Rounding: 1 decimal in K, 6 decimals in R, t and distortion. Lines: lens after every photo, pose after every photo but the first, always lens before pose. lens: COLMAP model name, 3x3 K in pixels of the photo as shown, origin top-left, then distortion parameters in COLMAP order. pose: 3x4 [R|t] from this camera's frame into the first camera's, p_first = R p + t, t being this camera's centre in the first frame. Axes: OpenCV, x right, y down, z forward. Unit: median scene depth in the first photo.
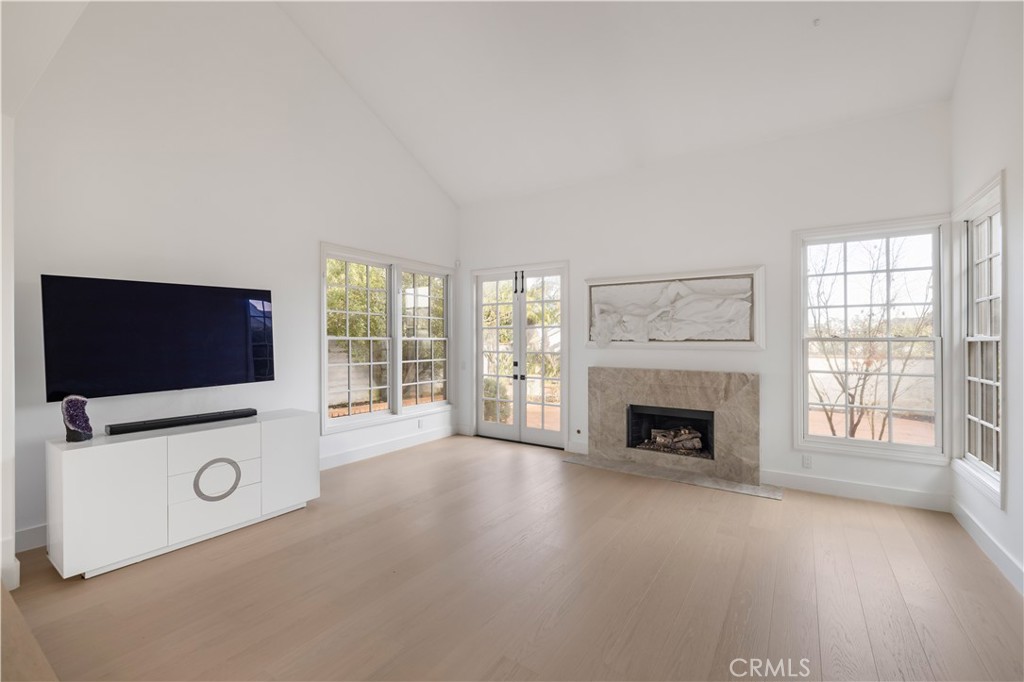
lens RADIAL K [[435.8, 0, 509.5], [0, 435.8, 342.3], [0, 0, 1]] dist [-0.003403, 0.000081]
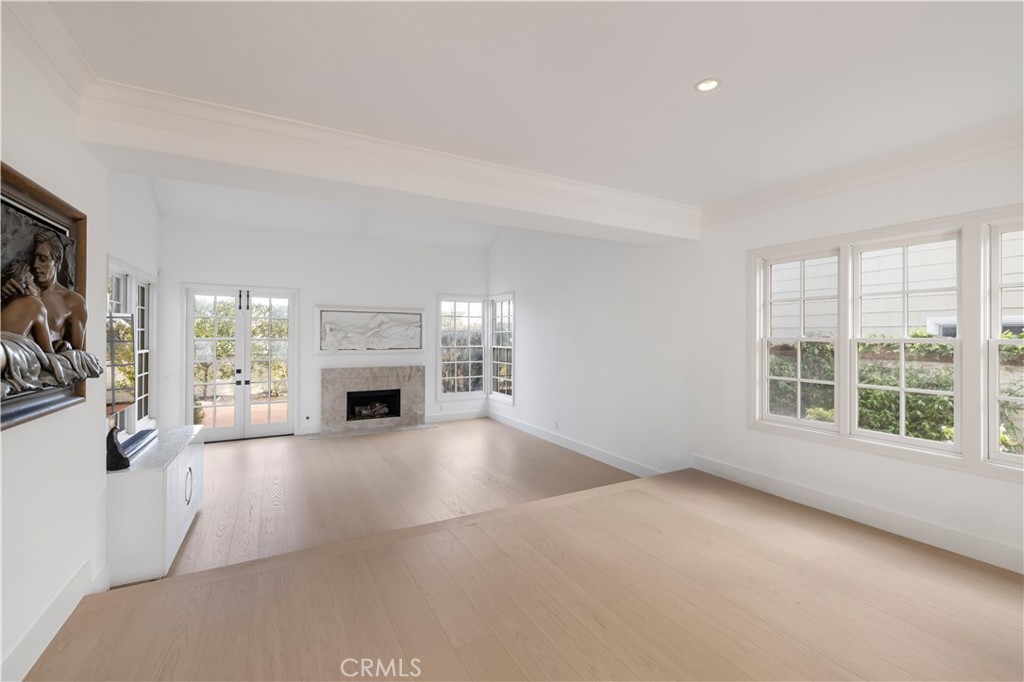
lens RADIAL K [[435.8, 0, 508.5], [0, 435.8, 336.8], [0, 0, 1]] dist [-0.003403, 0.000081]
pose [[0.451480, -0.005431, 0.892265, -0.838120], [0.001861, 0.999985, 0.005145, -0.055095], [-0.892279, -0.000662, 0.451484, -0.169905]]
